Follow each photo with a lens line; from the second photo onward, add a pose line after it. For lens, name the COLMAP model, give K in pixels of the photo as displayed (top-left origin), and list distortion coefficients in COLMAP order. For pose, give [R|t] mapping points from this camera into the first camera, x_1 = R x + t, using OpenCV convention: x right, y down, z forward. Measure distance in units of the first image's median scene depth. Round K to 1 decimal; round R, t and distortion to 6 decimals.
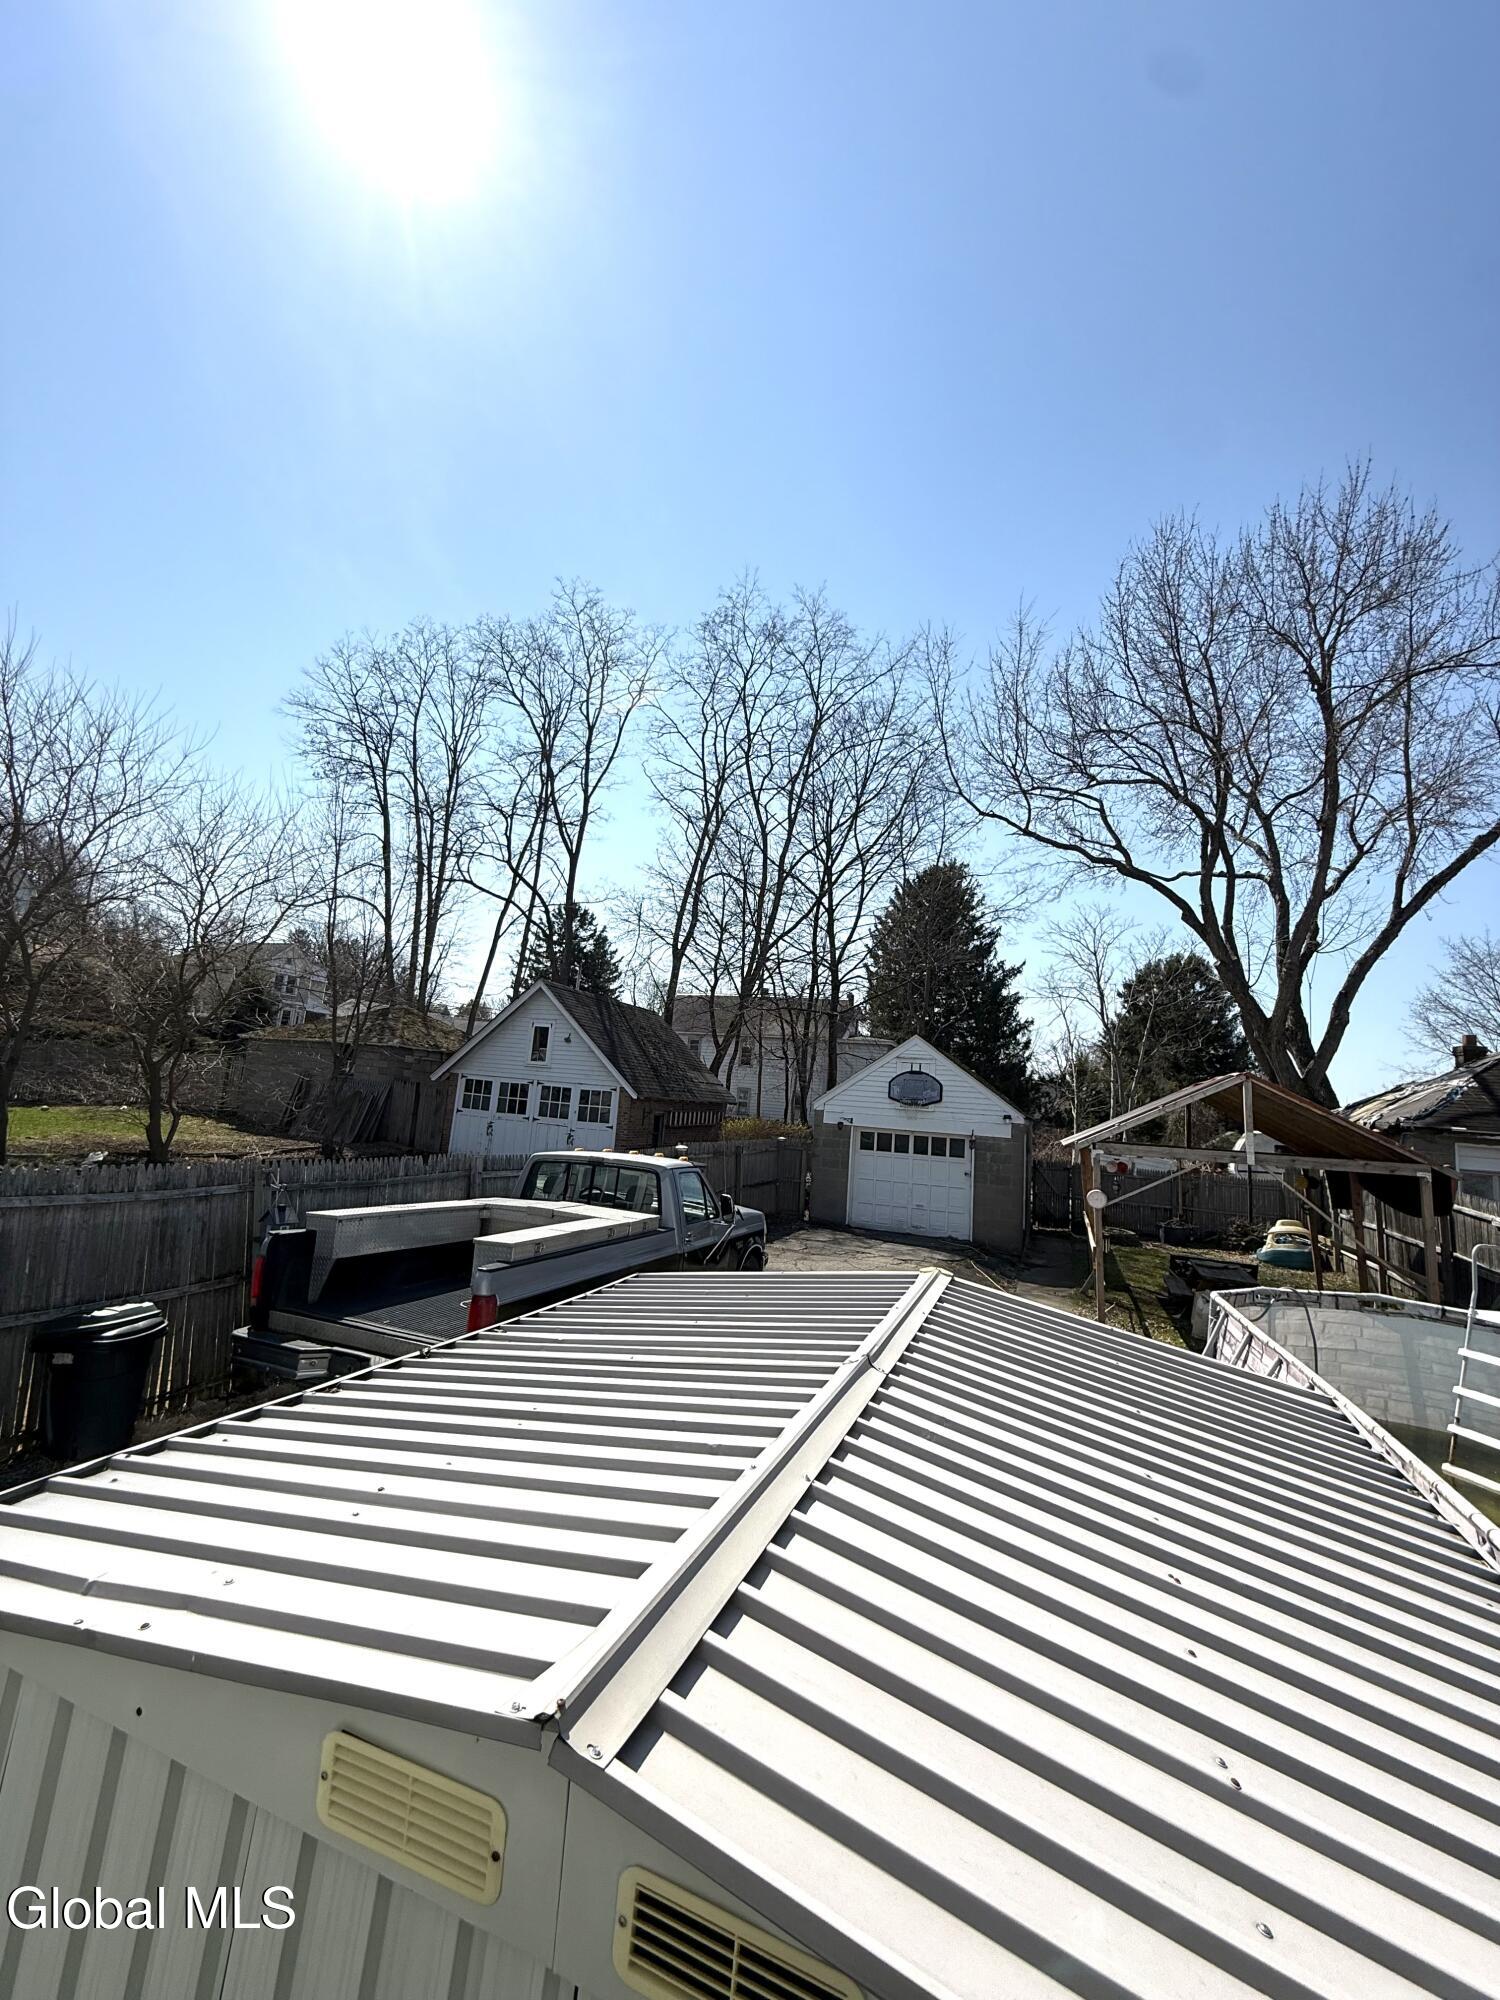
lens RADIAL K [[798.3, 0, 751.7], [0, 798.3, 996.1], [0, 0, 1]] dist [0.001545, -0.000340]
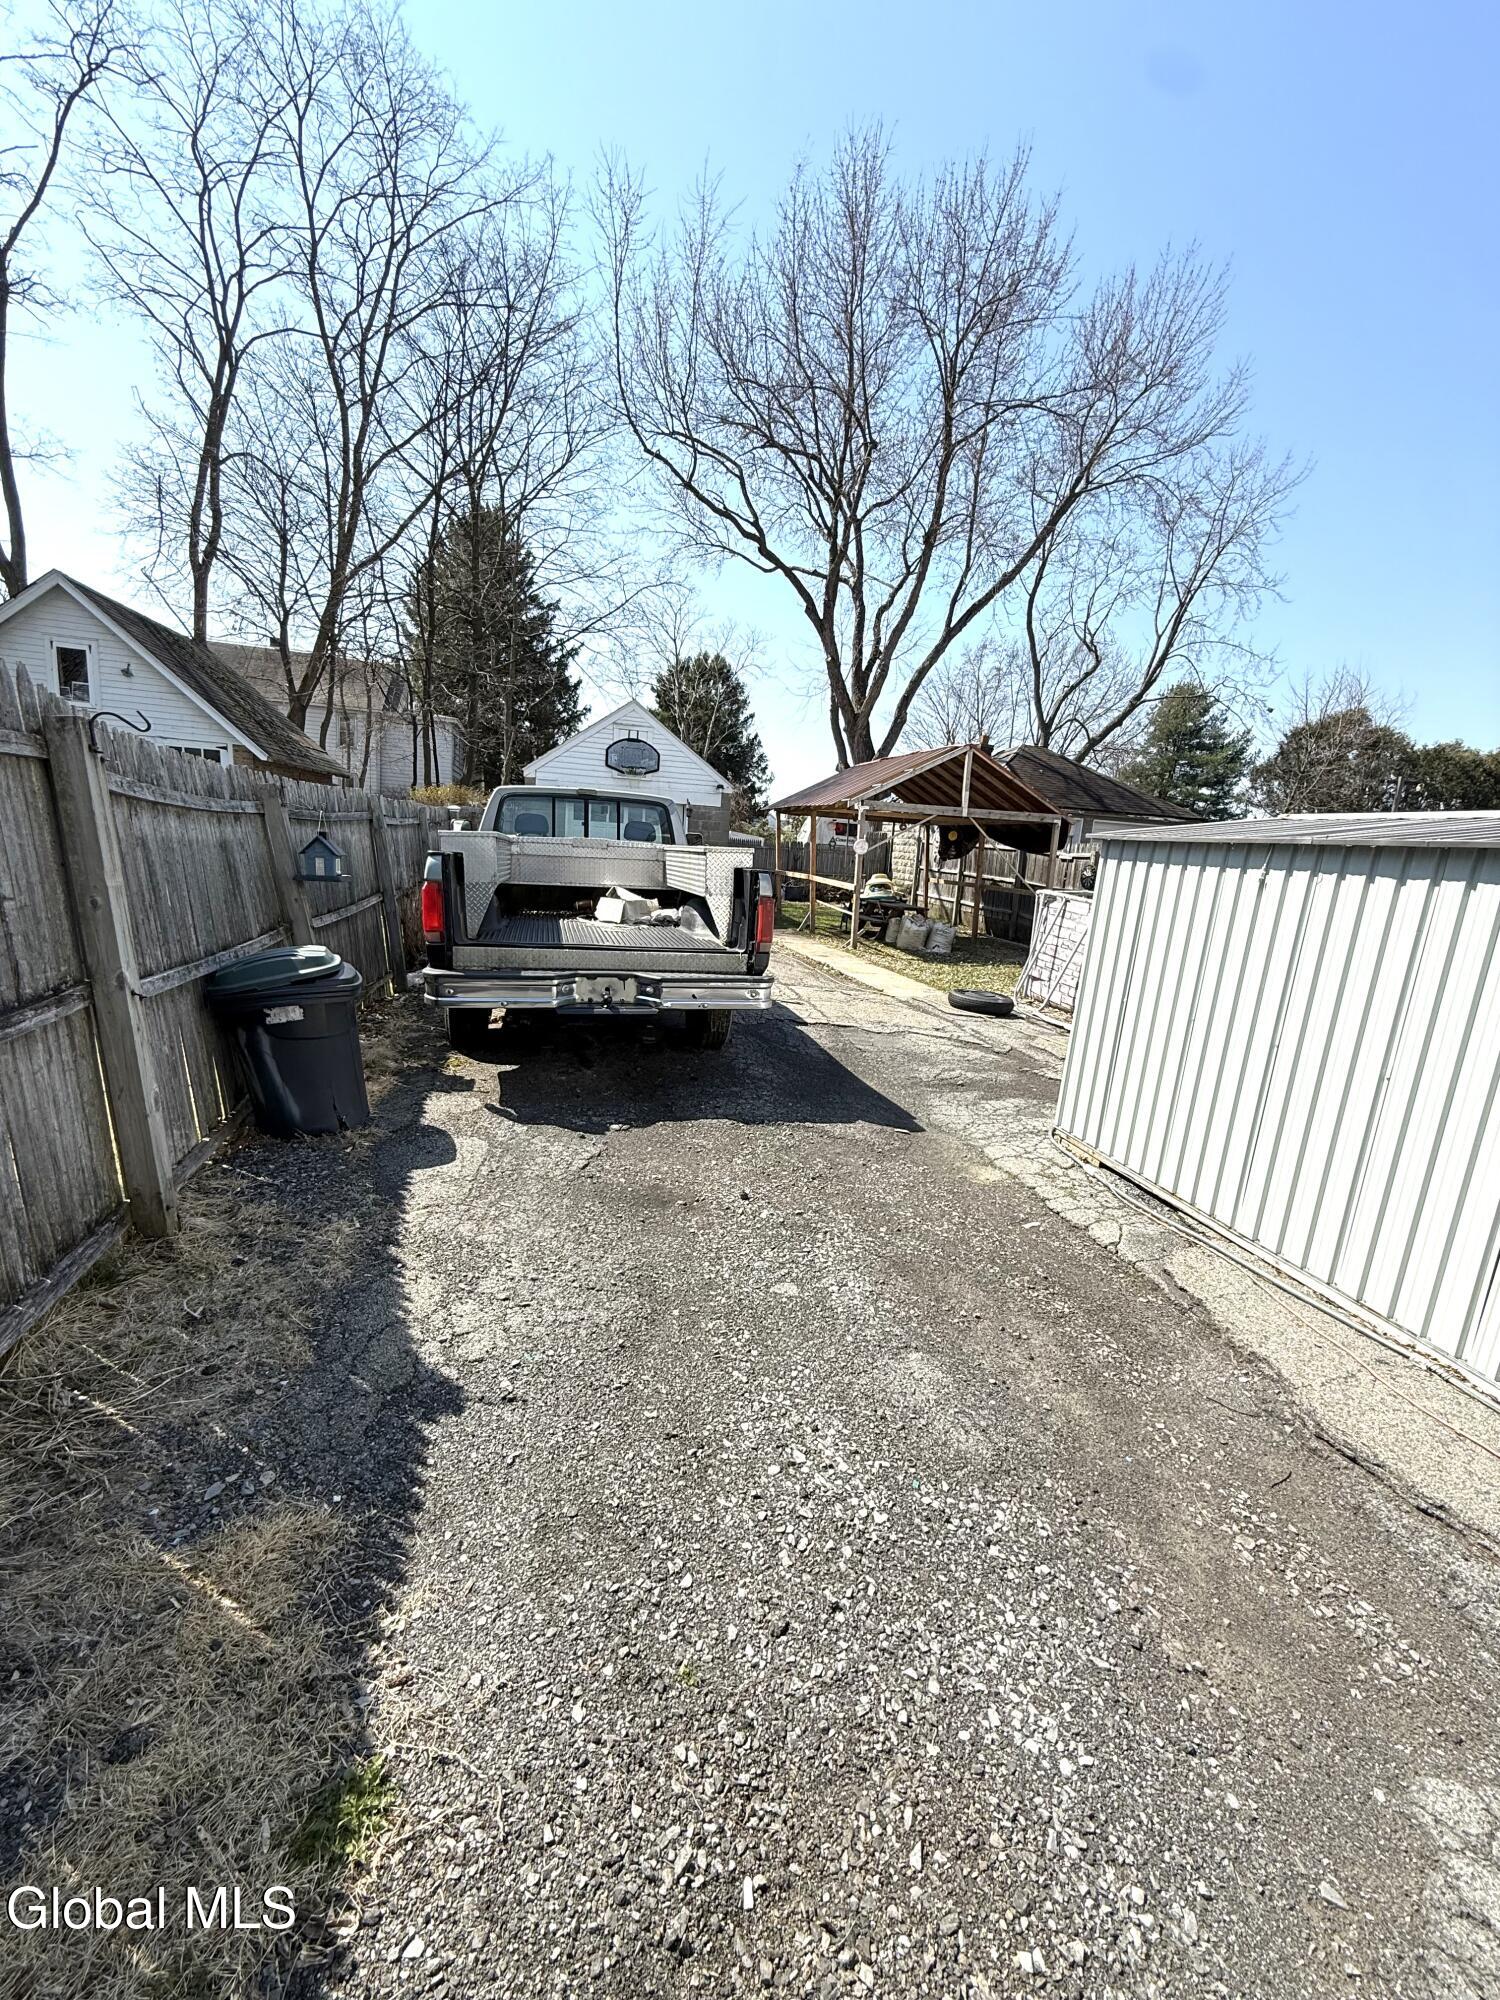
lens RADIAL K [[798.3, 0, 751.7], [0, 798.3, 996.1], [0, 0, 1]] dist [0.001545, -0.000340]
pose [[0.816352, -0.126569, 0.563515, -0.202644], [-0.086964, 0.937630, 0.336581, 0.035271], [-0.570969, -0.323774, 0.754430, 0.049643]]
